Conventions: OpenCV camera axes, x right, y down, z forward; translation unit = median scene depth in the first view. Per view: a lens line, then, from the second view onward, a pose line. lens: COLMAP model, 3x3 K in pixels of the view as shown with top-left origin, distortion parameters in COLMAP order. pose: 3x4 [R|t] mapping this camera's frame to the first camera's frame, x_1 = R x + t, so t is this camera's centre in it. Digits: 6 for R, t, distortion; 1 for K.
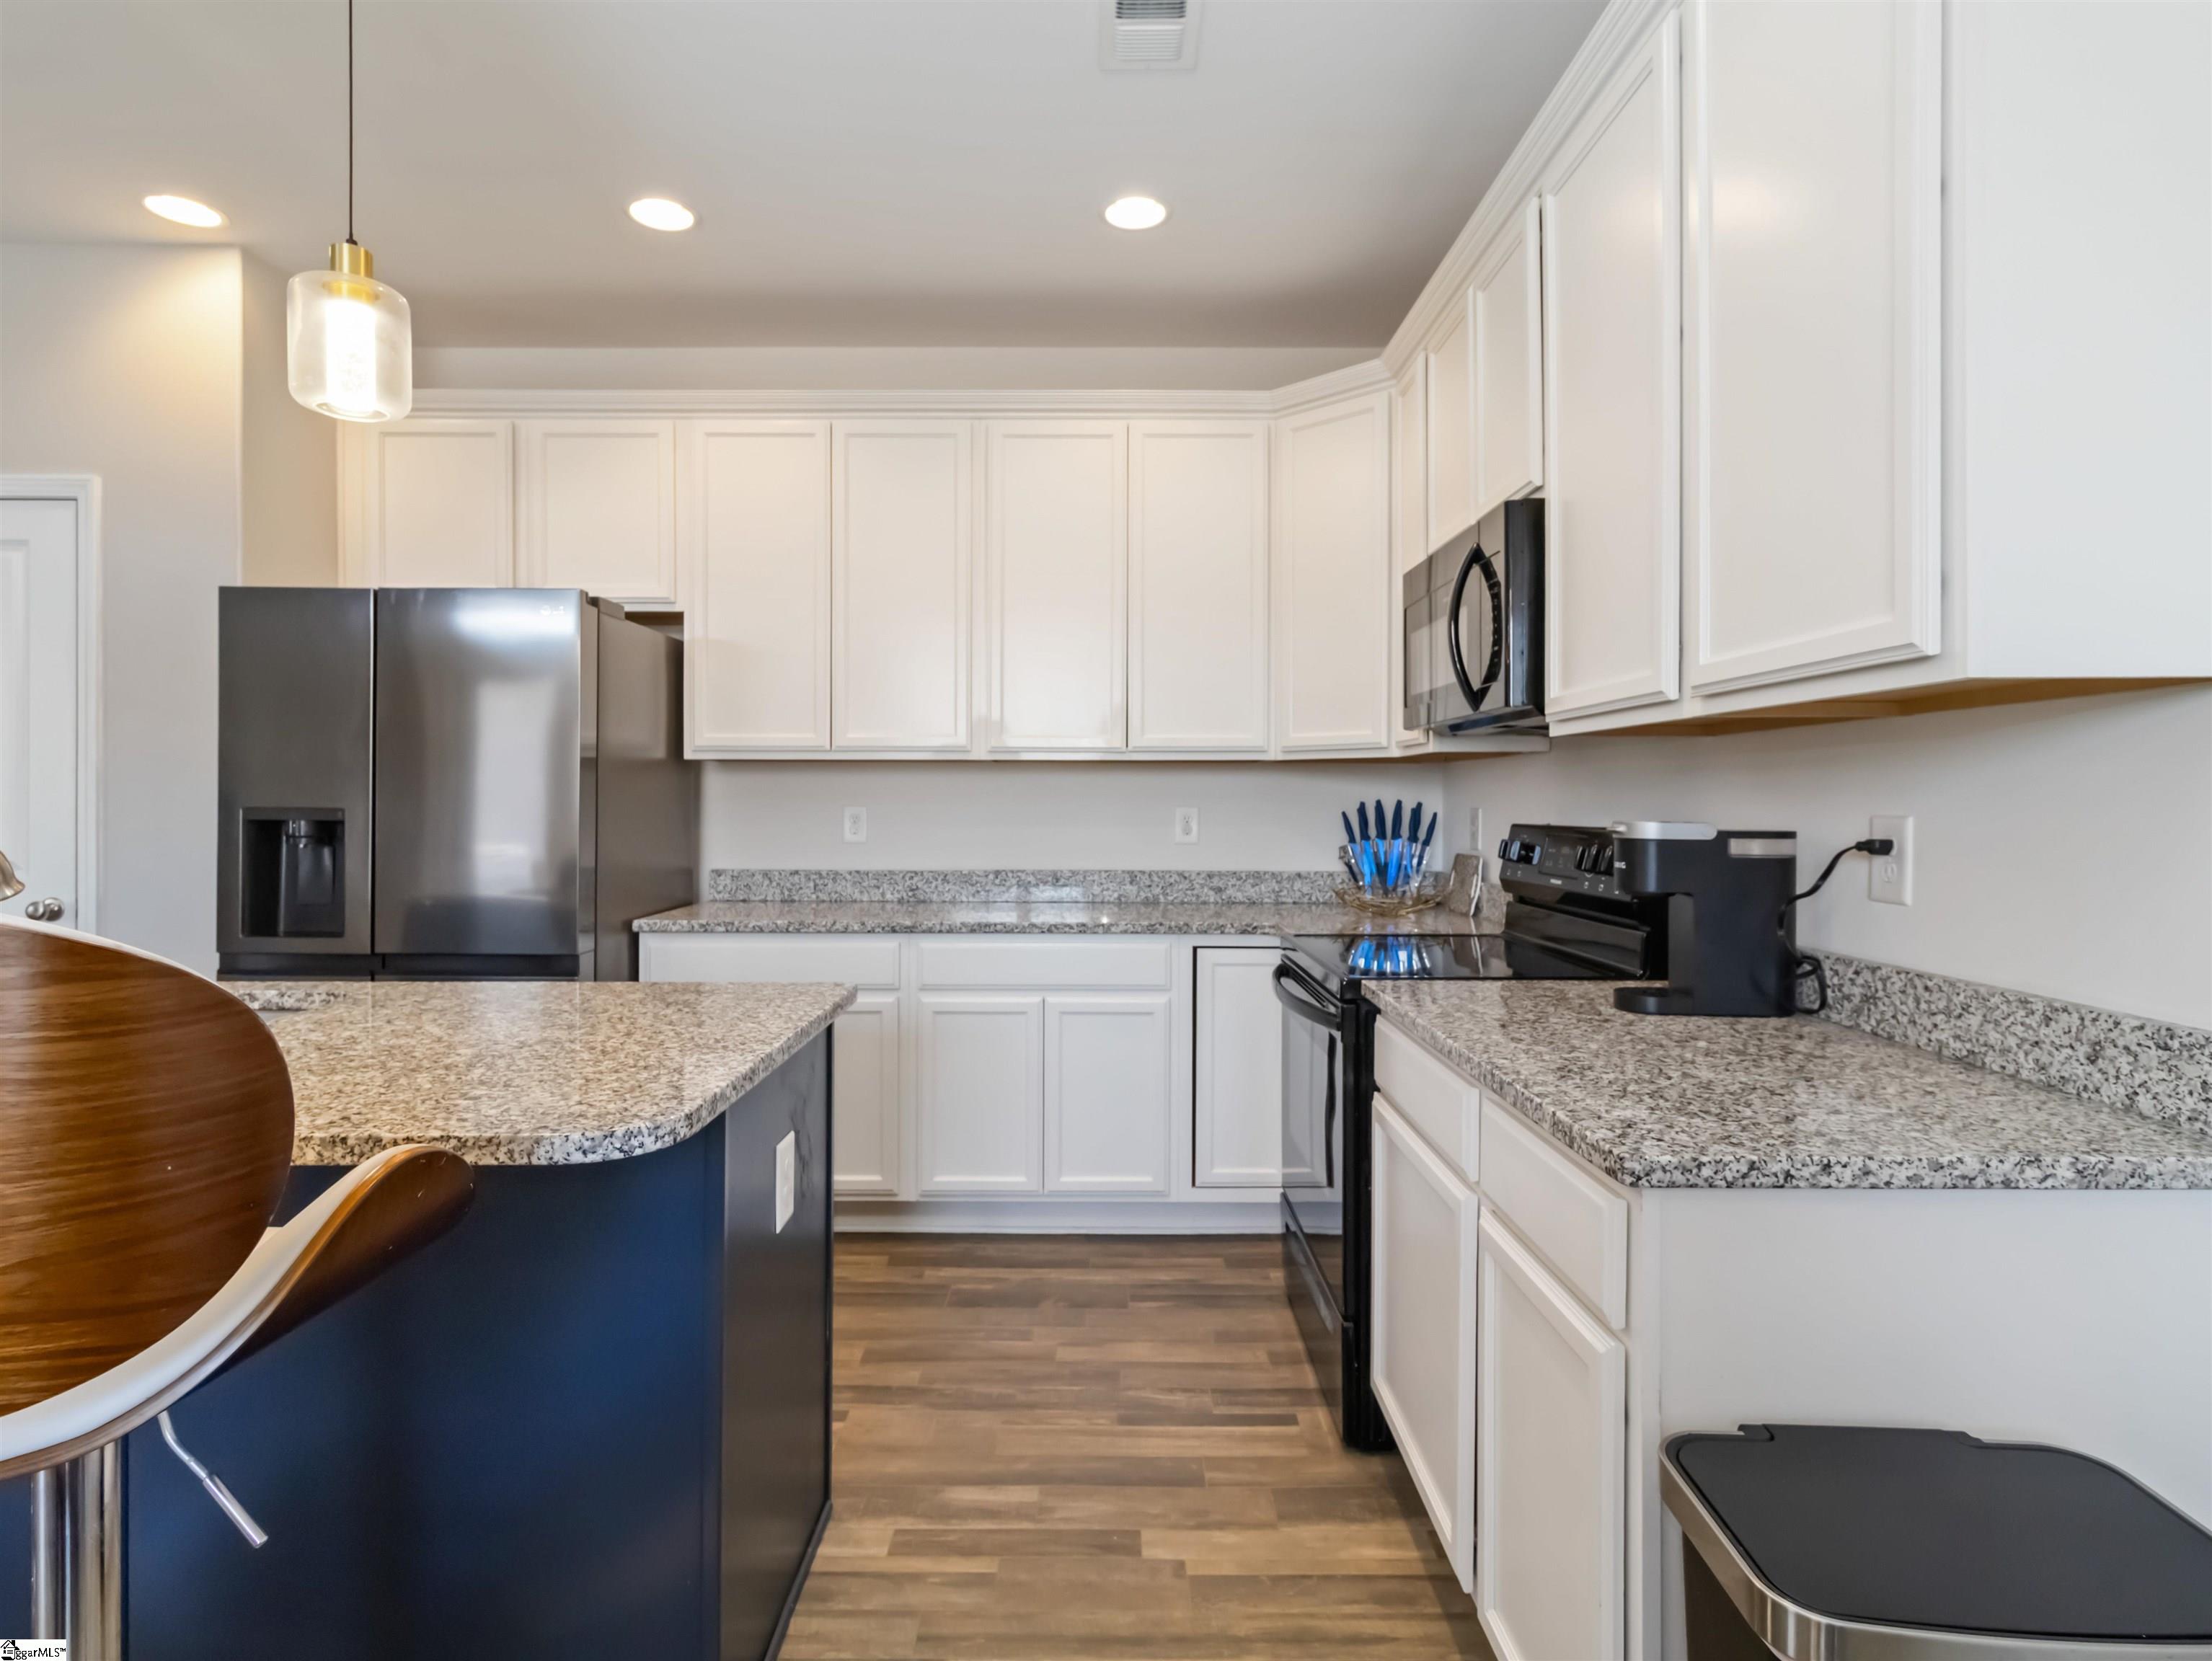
lens RADIAL K [[1143.9, 0, 1101.0], [0, 1143.9, 811.3], [0, 0, 1]] dist [0.004503, 0.000039]
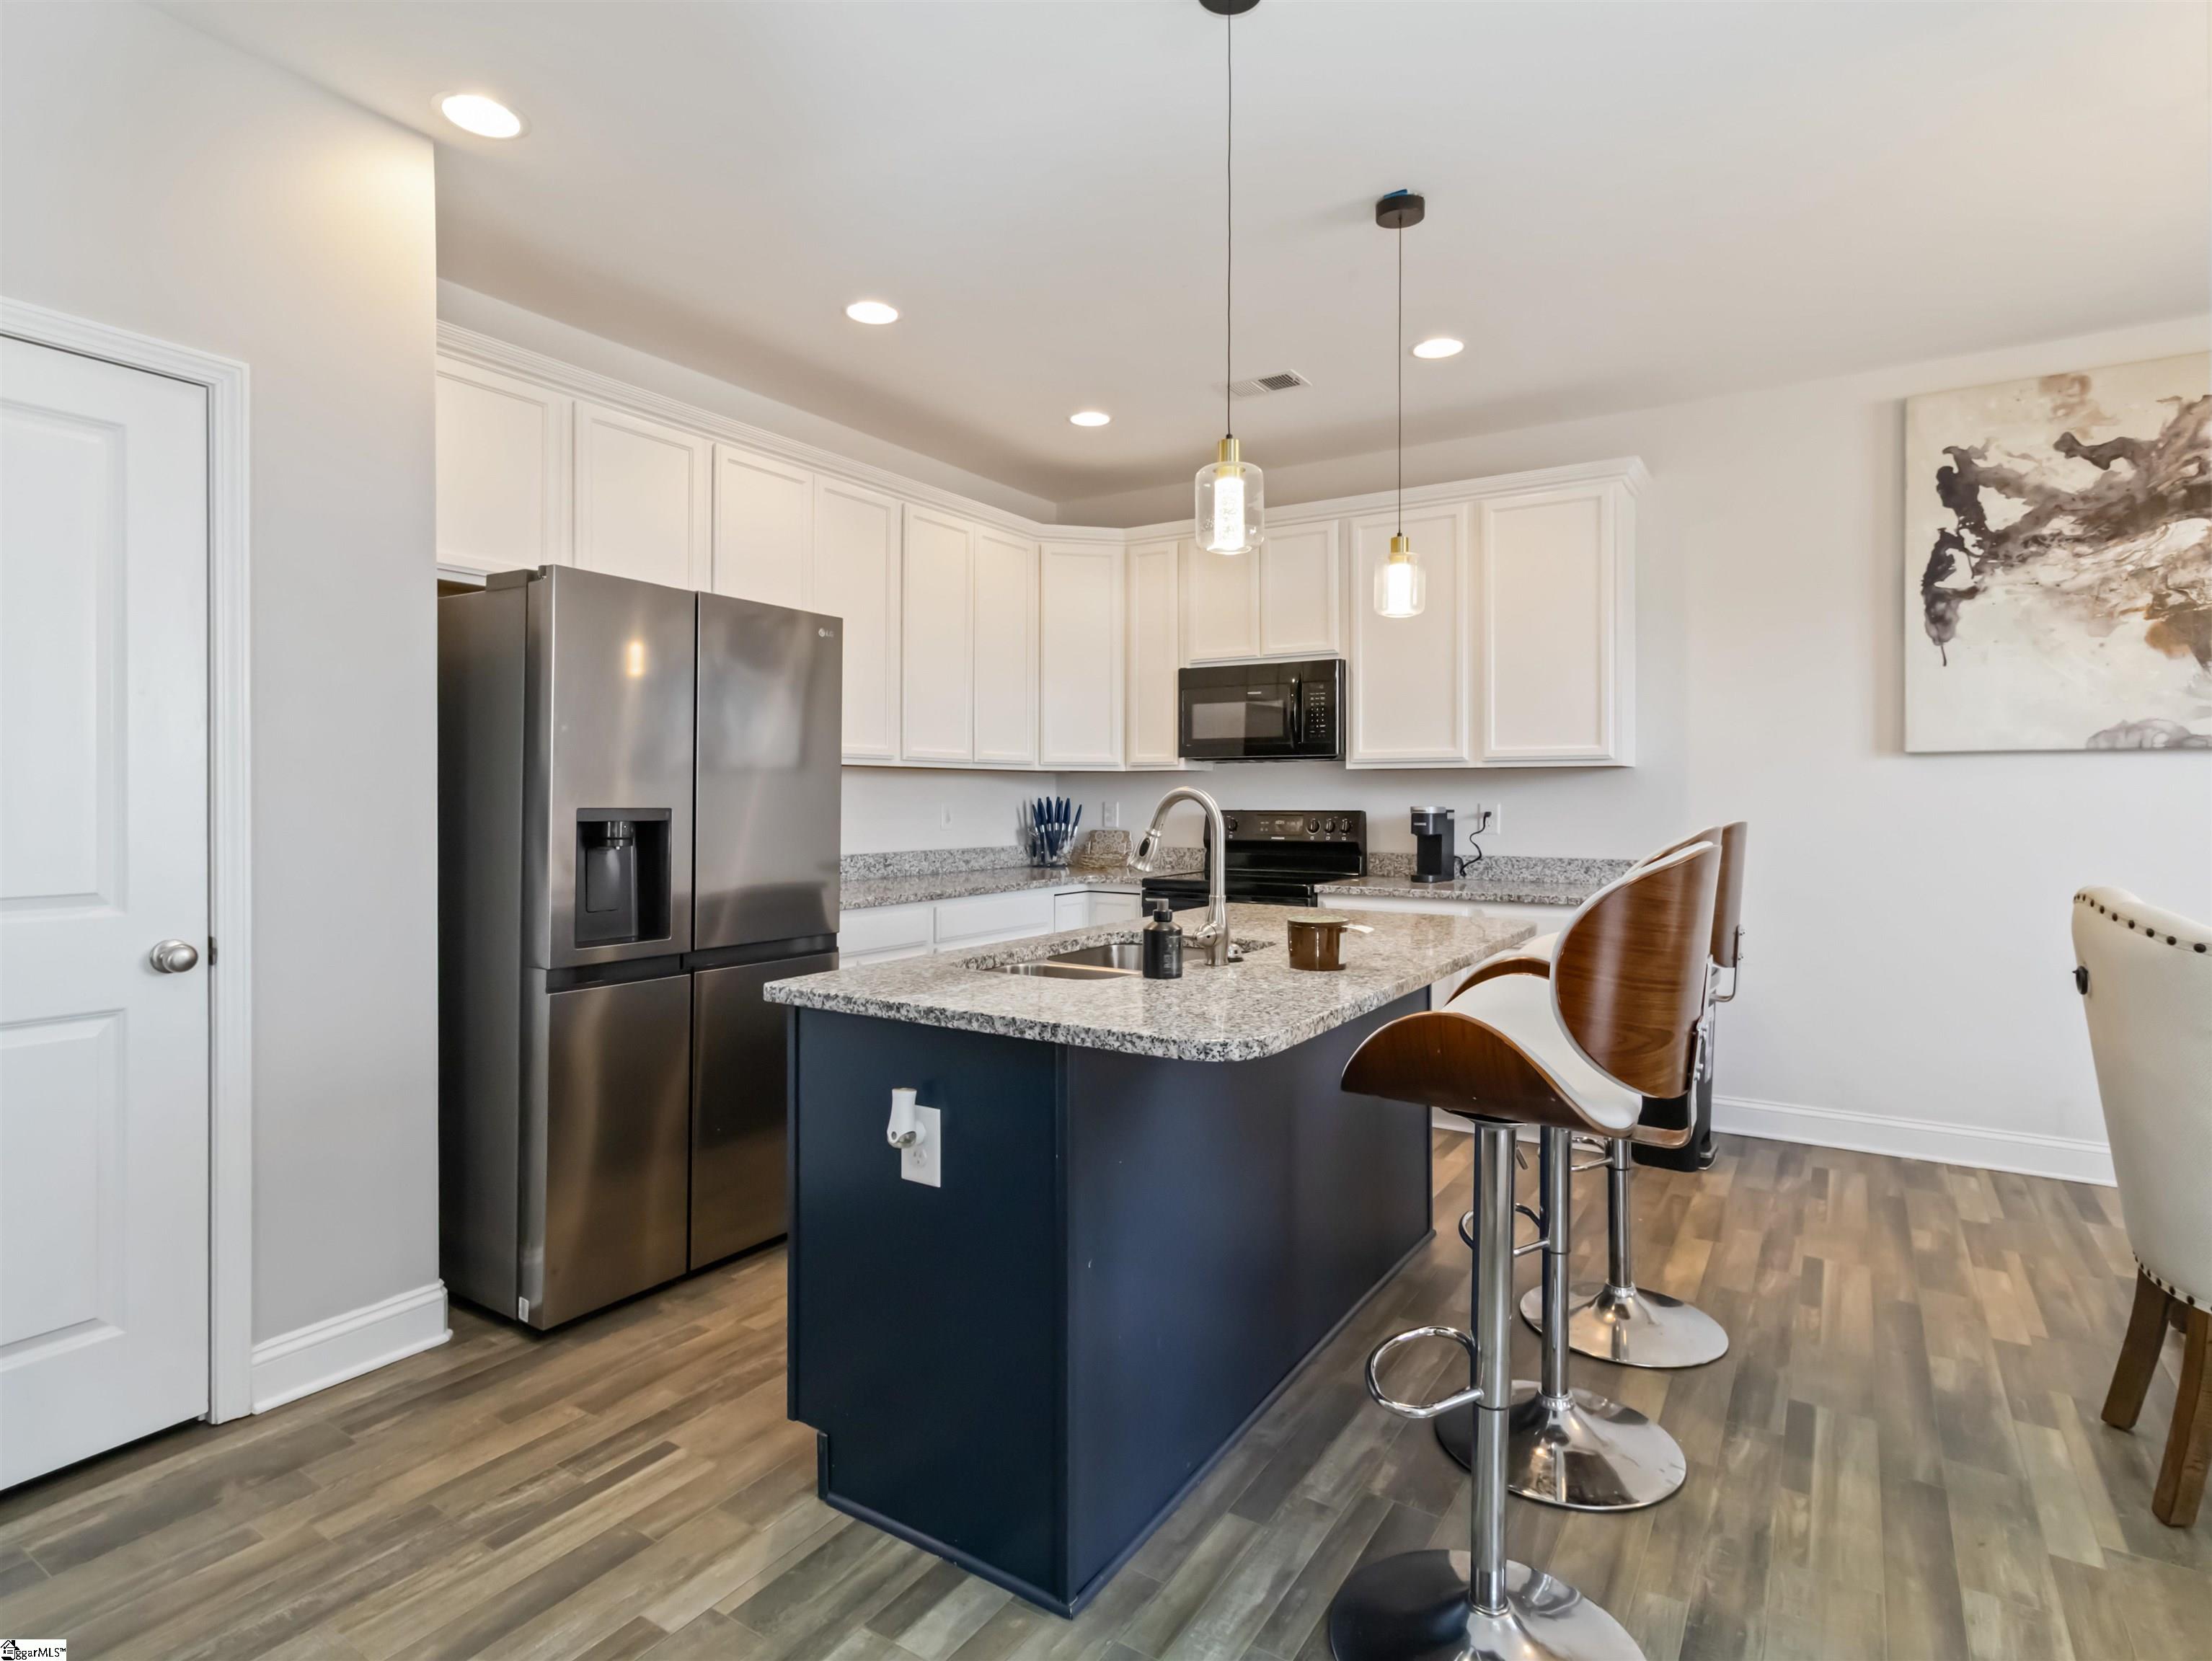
lens RADIAL K [[1143.9, 0, 1118.1], [0, 1143.9, 811.1], [0, 0, 1]] dist [0.004503, 0.000039]
pose [[0.534861, -0.010582, 0.844874, -1.233131], [0.005787, 0.999944, 0.008861, -0.005524], [-0.844920, 0.000149, 0.534893, 0.125612]]
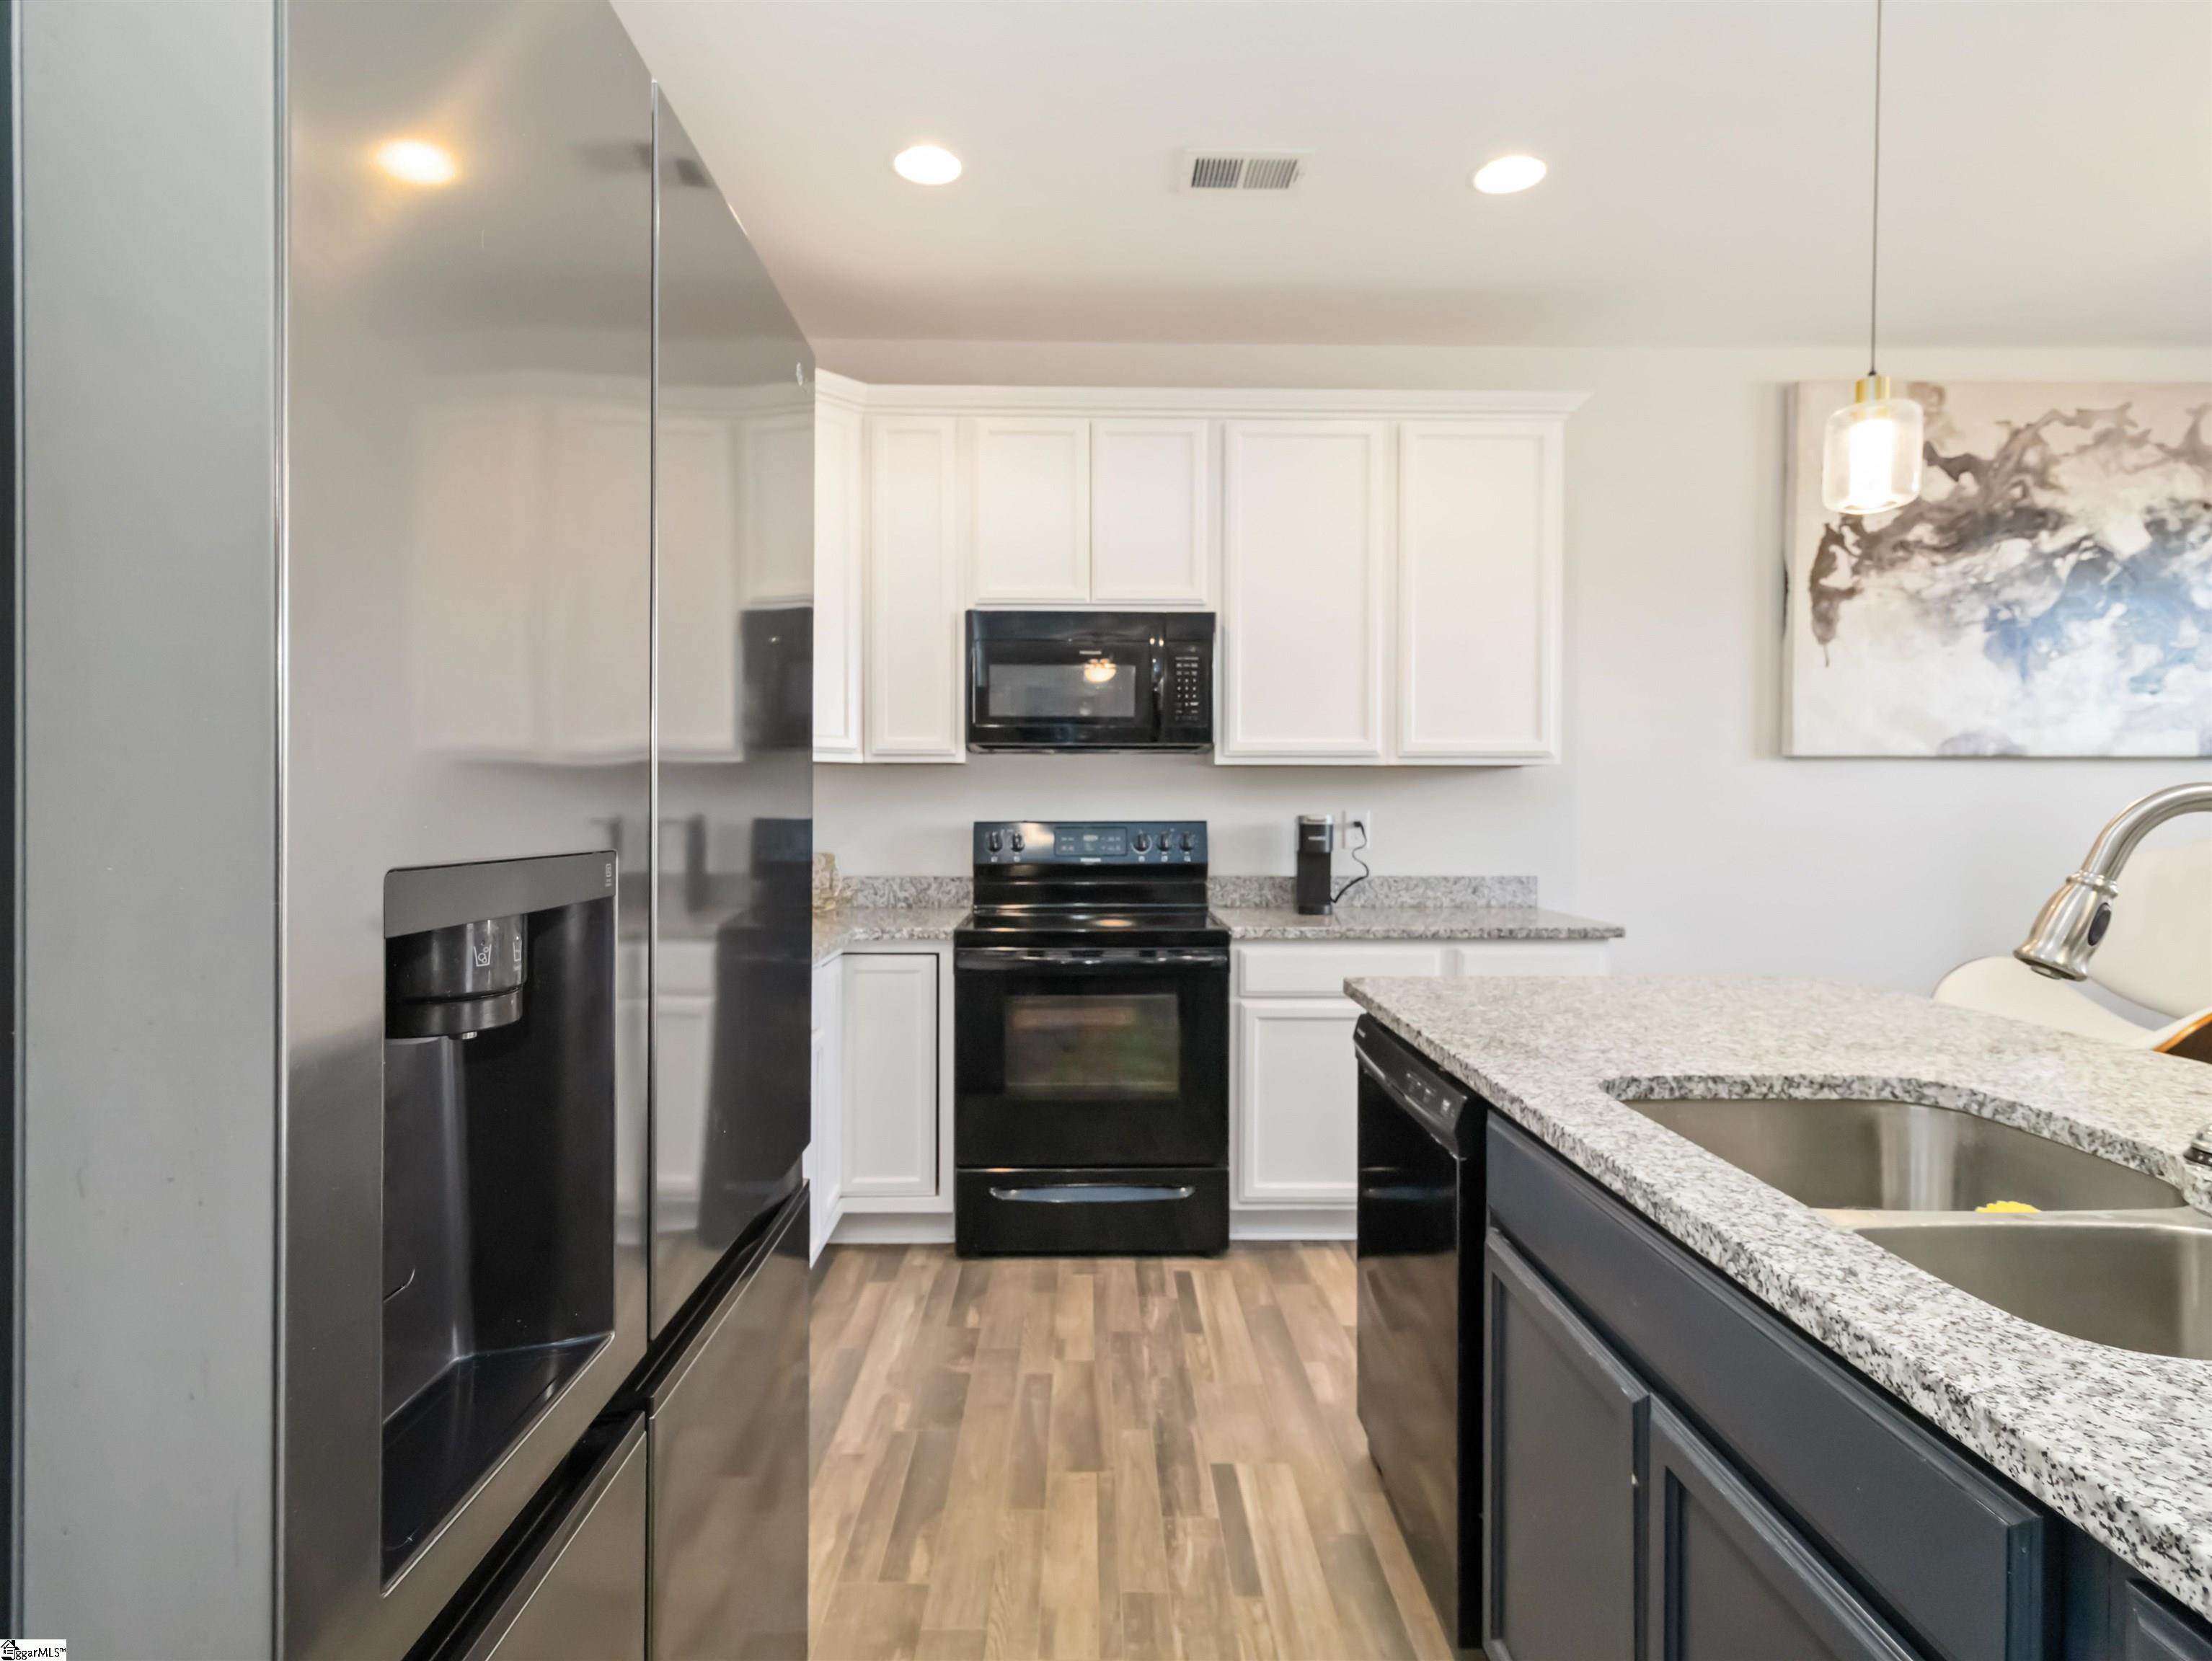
lens RADIAL K [[1143.9, 0, 1097.8], [0, 1143.9, 827.3], [0, 0, 1]] dist [0.004503, 0.000039]
pose [[-0.009661, -0.022841, 0.999692, -0.878481], [0.006247, 0.999718, 0.022902, -0.011498], [-0.999934, 0.006467, -0.009515, 0.847618]]
